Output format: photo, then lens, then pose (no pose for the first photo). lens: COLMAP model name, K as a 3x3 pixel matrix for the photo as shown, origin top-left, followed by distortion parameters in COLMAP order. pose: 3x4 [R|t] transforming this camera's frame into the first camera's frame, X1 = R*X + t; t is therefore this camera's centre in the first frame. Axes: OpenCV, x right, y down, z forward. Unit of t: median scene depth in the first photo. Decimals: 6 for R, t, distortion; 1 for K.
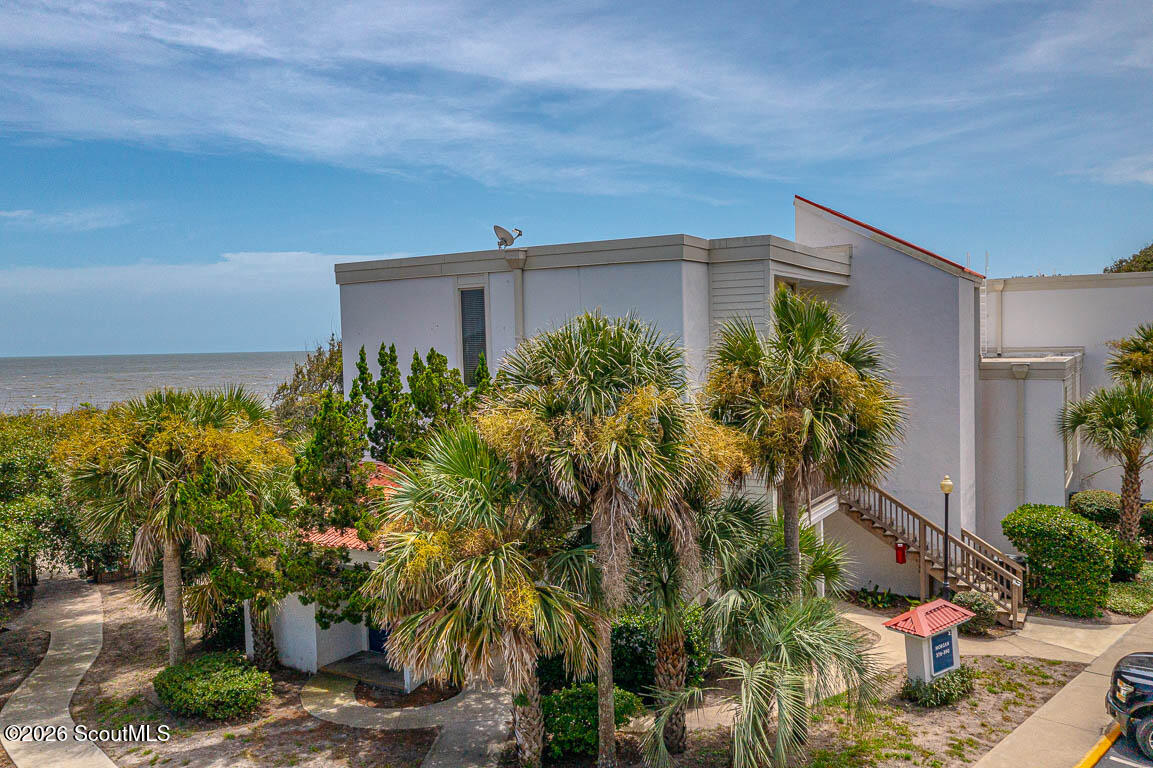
lens RADIAL K [[922.8, 0, 582.4], [0, 922.8, 381.0], [0, 0, 1]] dist [0.004792, 0.004435]
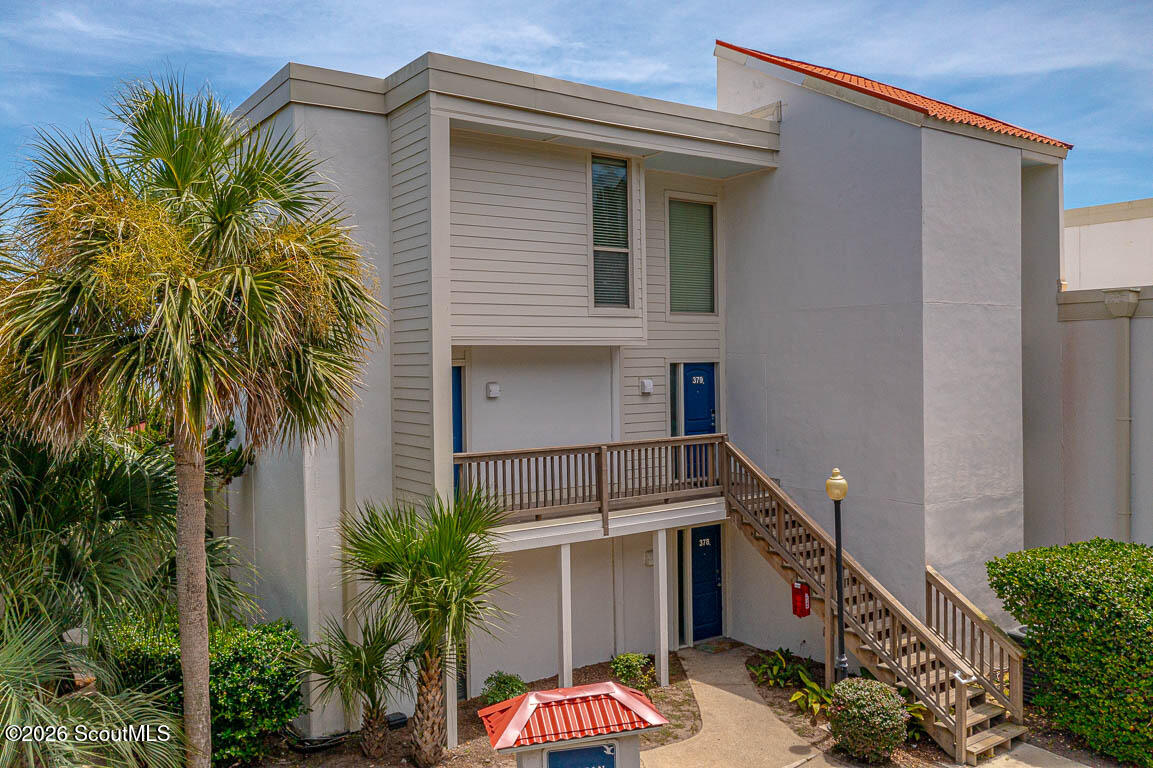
lens RADIAL K [[922.8, 0, 582.4], [0, 922.8, 381.0], [0, 0, 1]] dist [0.004792, 0.004435]
pose [[0.910654, 0.016960, -0.412821, 0.597569], [-0.022015, 0.999730, -0.007491, 0.069718], [0.412583, 0.015910, 0.910781, 0.517795]]
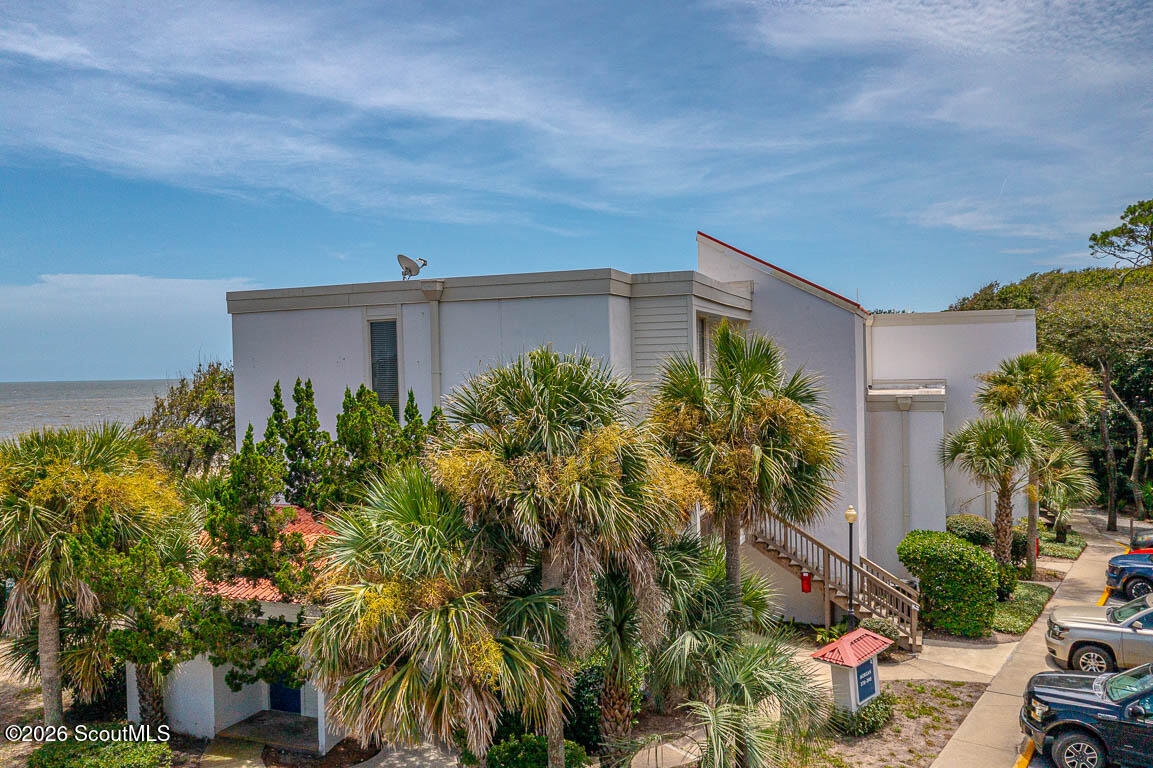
lens RADIAL K [[922.8, 0, 582.4], [0, 922.8, 381.0], [0, 0, 1]] dist [0.004792, 0.004435]
pose [[0.986885, -0.000089, 0.161427, -0.084095], [0.005131, 0.999512, -0.030821, -0.008025], [-0.161345, 0.031245, 0.986403, 0.031755]]
